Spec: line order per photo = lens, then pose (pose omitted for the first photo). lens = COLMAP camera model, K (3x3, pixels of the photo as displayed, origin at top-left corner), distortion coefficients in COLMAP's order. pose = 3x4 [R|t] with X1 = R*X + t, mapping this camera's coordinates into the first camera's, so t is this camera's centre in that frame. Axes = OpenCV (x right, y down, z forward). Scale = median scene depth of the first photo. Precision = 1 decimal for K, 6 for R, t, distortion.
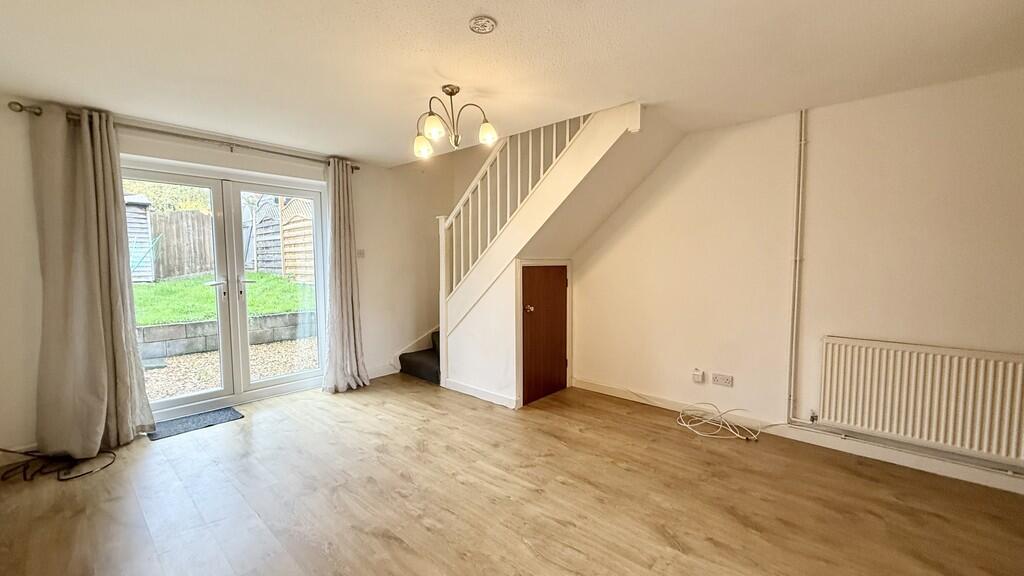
lens RADIAL K [[414.2, 0, 509.4], [0, 414.2, 290.2], [0, 0, 1]] dist [-0.000513, -0.000038]
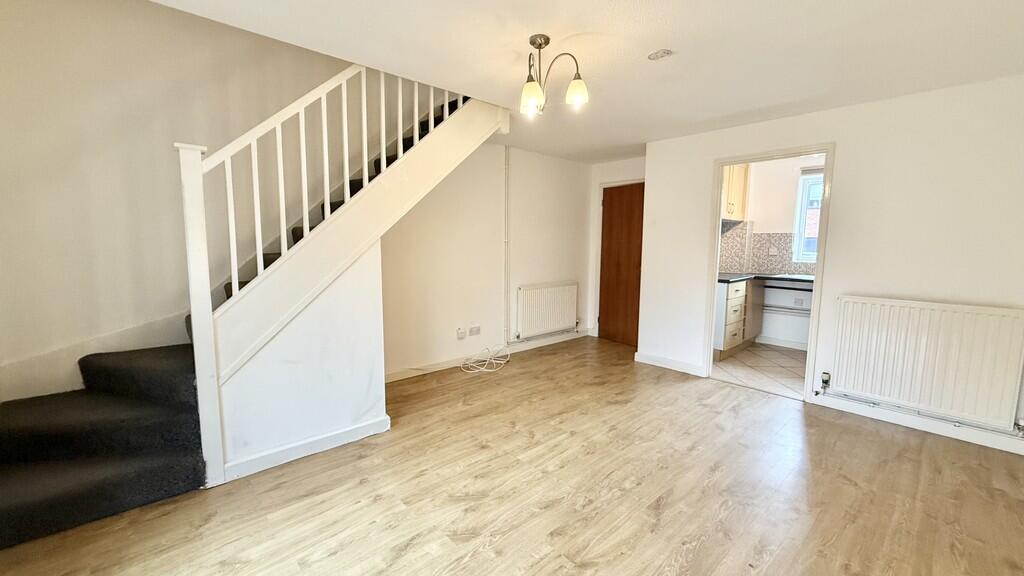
lens RADIAL K [[414.2, 0, 512.2], [0, 414.2, 287.8], [0, 0, 1]] dist [-0.000513, -0.000038]
pose [[0.092468, -0.107684, 0.989876, -0.801397], [0.063362, 0.992756, 0.102078, -0.050608], [-0.993698, 0.053282, 0.098621, 0.757543]]
